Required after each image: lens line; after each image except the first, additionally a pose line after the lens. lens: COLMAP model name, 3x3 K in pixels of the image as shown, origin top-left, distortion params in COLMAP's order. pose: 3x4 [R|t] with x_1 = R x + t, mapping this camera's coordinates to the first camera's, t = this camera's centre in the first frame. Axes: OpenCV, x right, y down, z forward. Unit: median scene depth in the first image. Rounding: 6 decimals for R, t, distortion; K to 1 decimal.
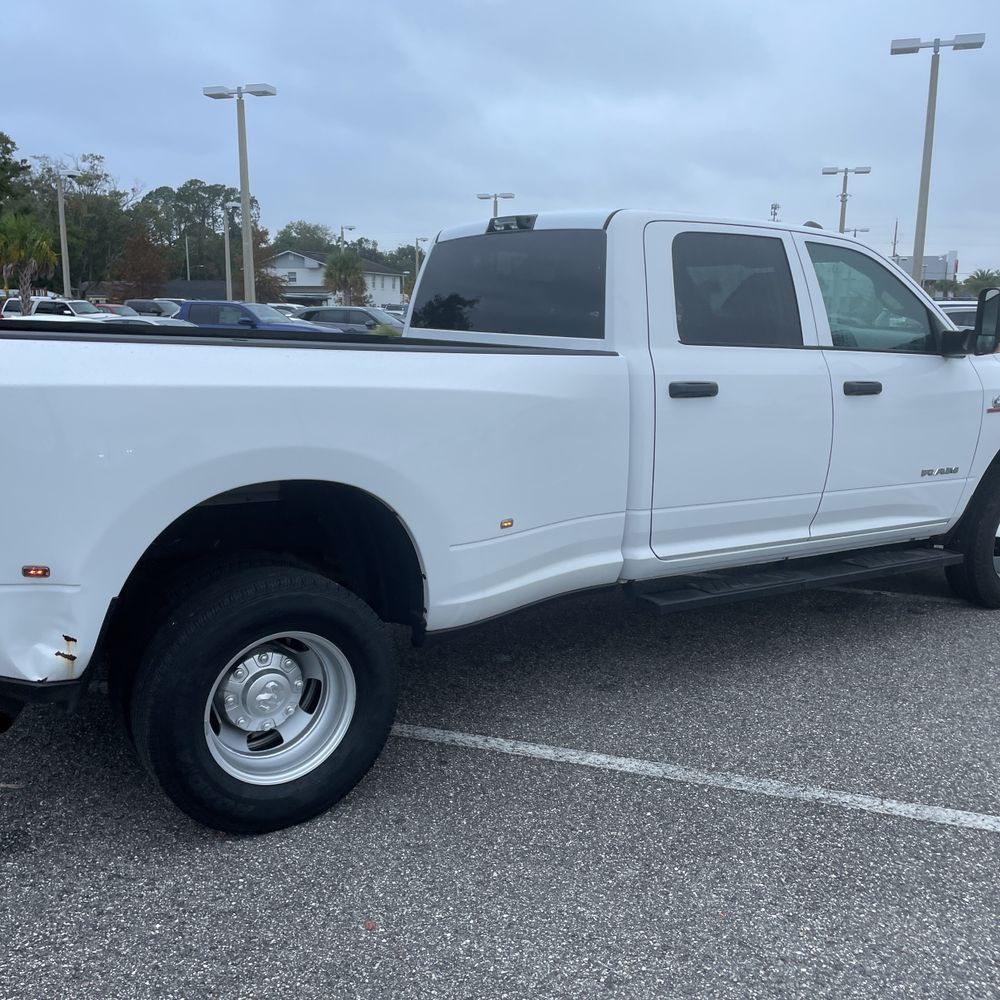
lens RADIAL K [[1008.3, 0, 498.2], [0, 1008.3, 495.1], [0, 0, 1]] dist [0.112410, -0.159626]
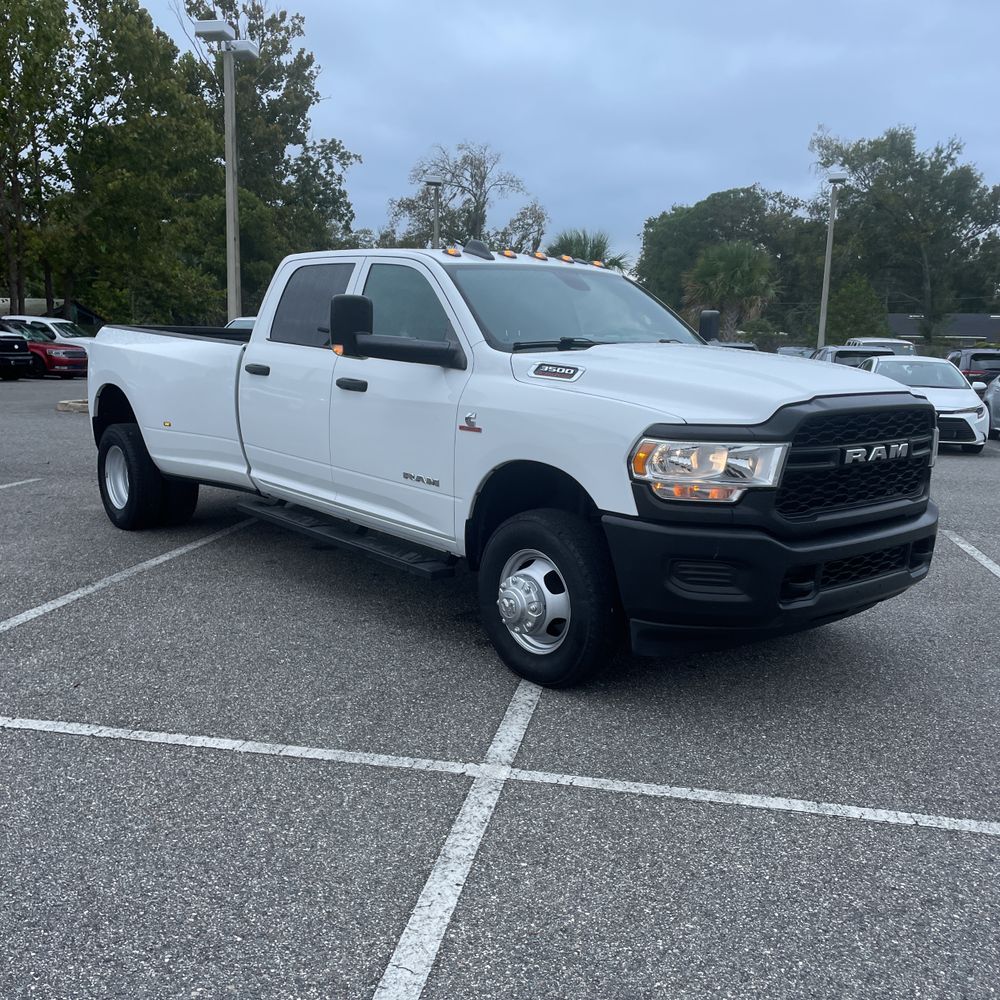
lens RADIAL K [[1020.7, 0, 500.0], [0, 1020.7, 500.0], [0, 0, 1]] dist [0.151668, -0.284106]
pose [[0.117139, 0.147137, -0.982155, 1.600057], [-0.205783, 0.971096, 0.120937, -0.157552], [0.971562, 0.187945, 0.144031, 1.044452]]
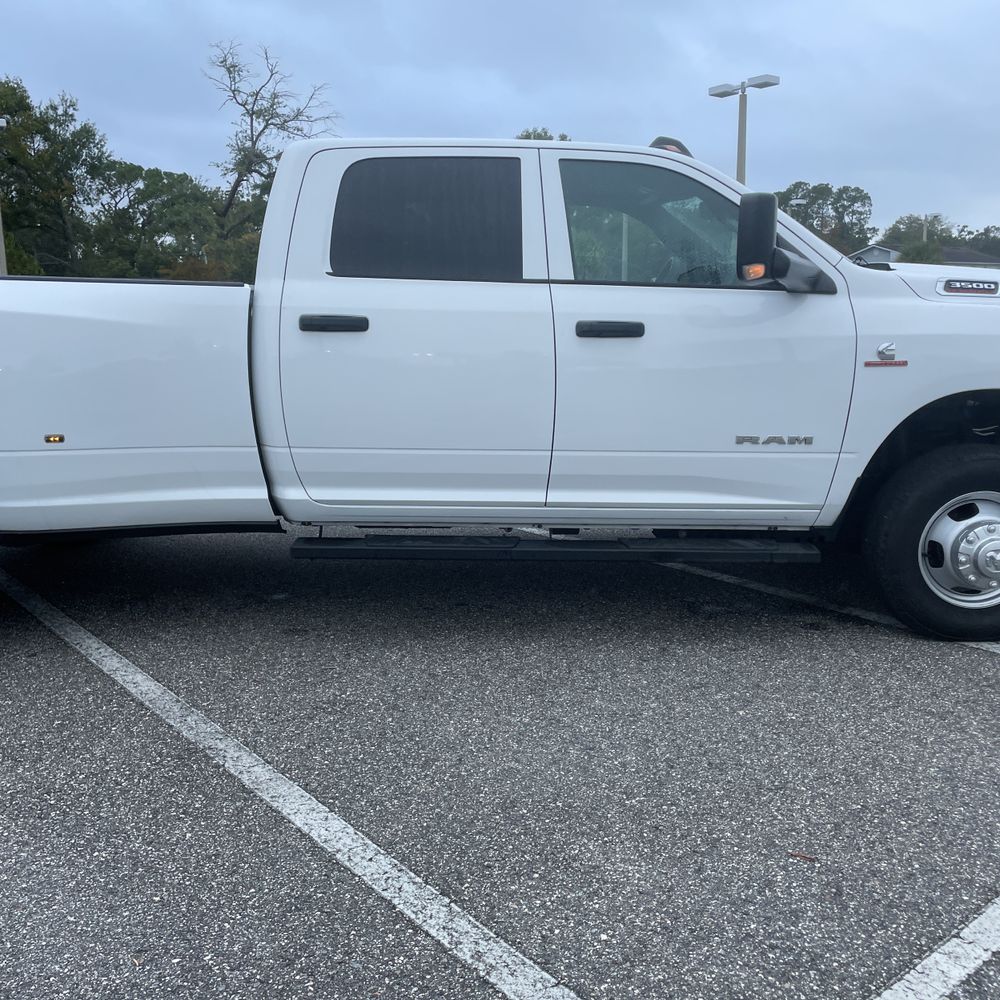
lens RADIAL K [[1006.6, 0, 497.9], [0, 1006.6, 482.0], [0, 0, 1]] dist [0.118328, -0.186418]
pose [[0.833854, 0.070119, -0.547513, 0.760872], [-0.078527, 0.996879, 0.008073, 0.021219], [0.546371, 0.036263, 0.836758, 0.267447]]
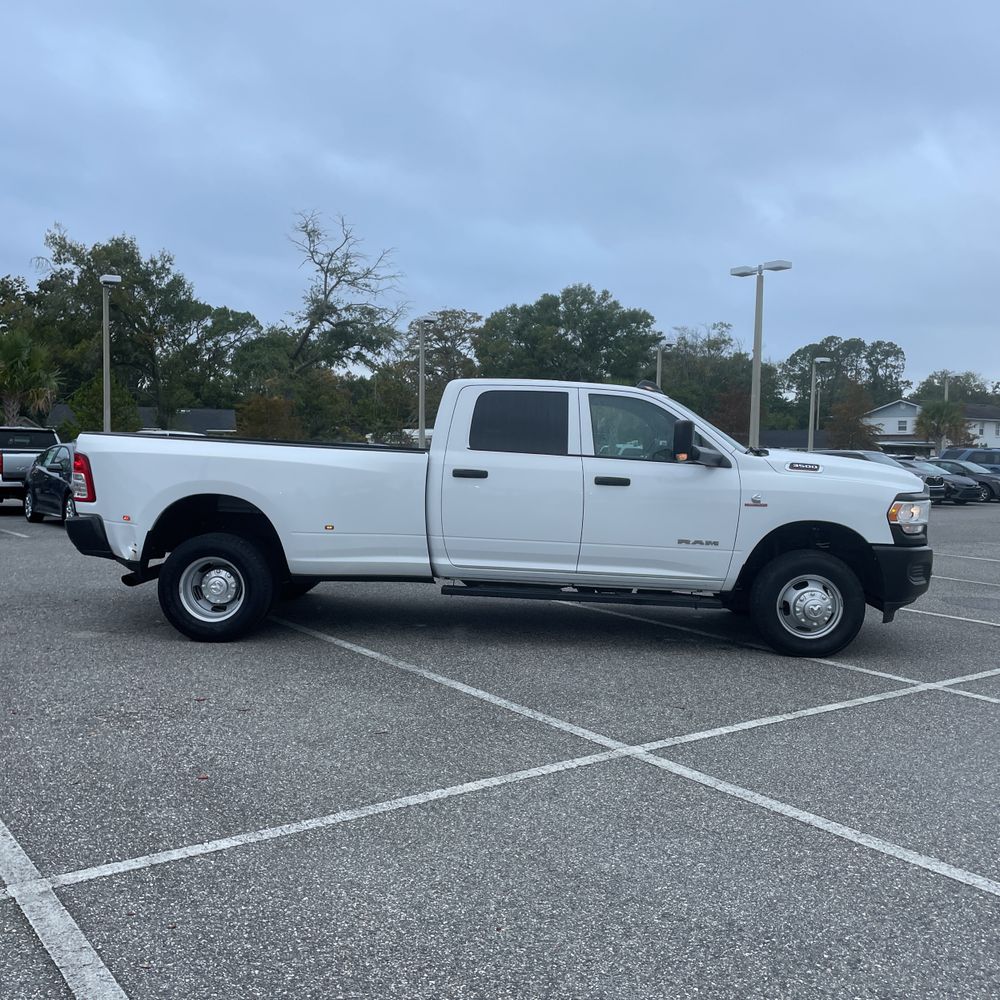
lens RADIAL K [[1014.0, 0, 495.8], [0, 1014.0, 499.2], [0, 0, 1]] dist [0.125131, -0.199540]
pose [[0.811899, 0.036514, -0.582654, 1.173128], [-0.118253, 0.987639, -0.102886, 0.113327], [0.571695, 0.152433, 0.806181, -0.407718]]
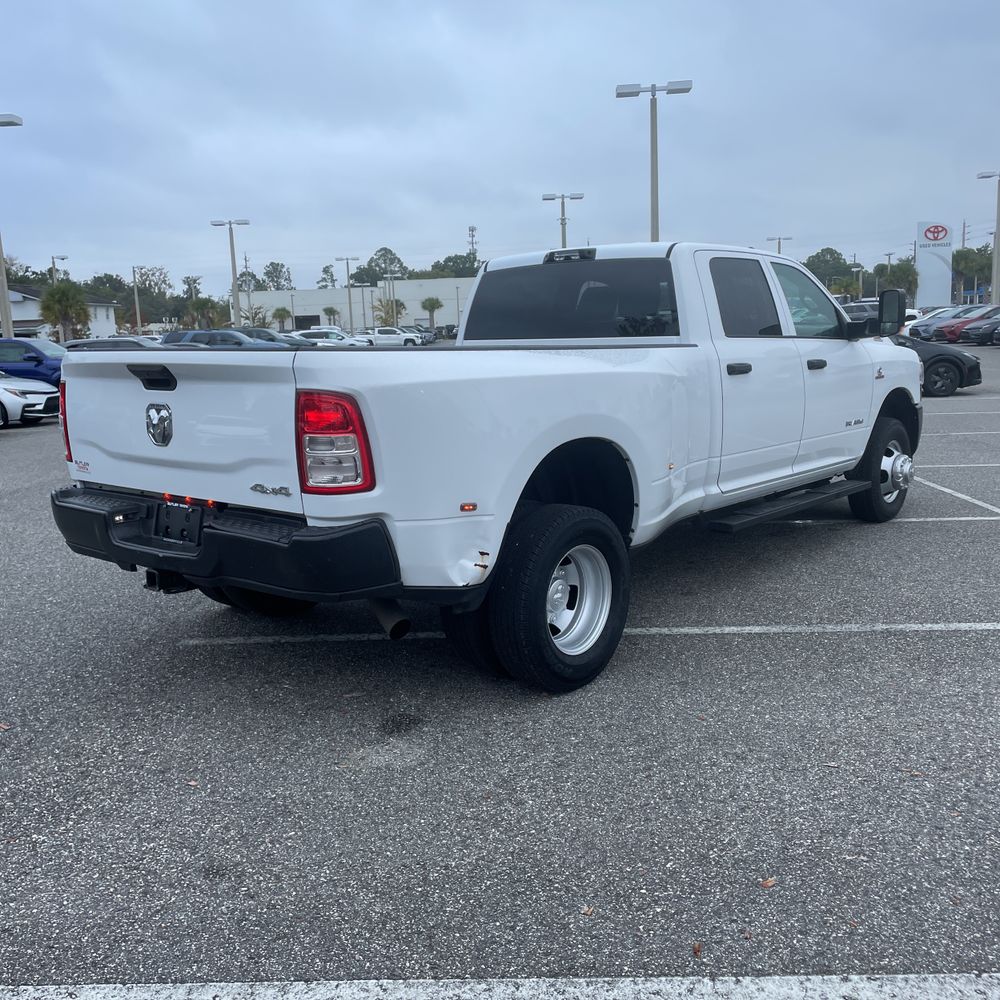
lens RADIAL K [[1006.6, 0, 497.9], [0, 1006.6, 482.0], [0, 0, 1]] dist [0.118328, -0.186418]
pose [[0.959270, -0.088408, 0.268299, -0.461941], [0.097118, 0.995085, -0.019340, 0.041372], [-0.265271, 0.044609, 0.963141, -0.227282]]
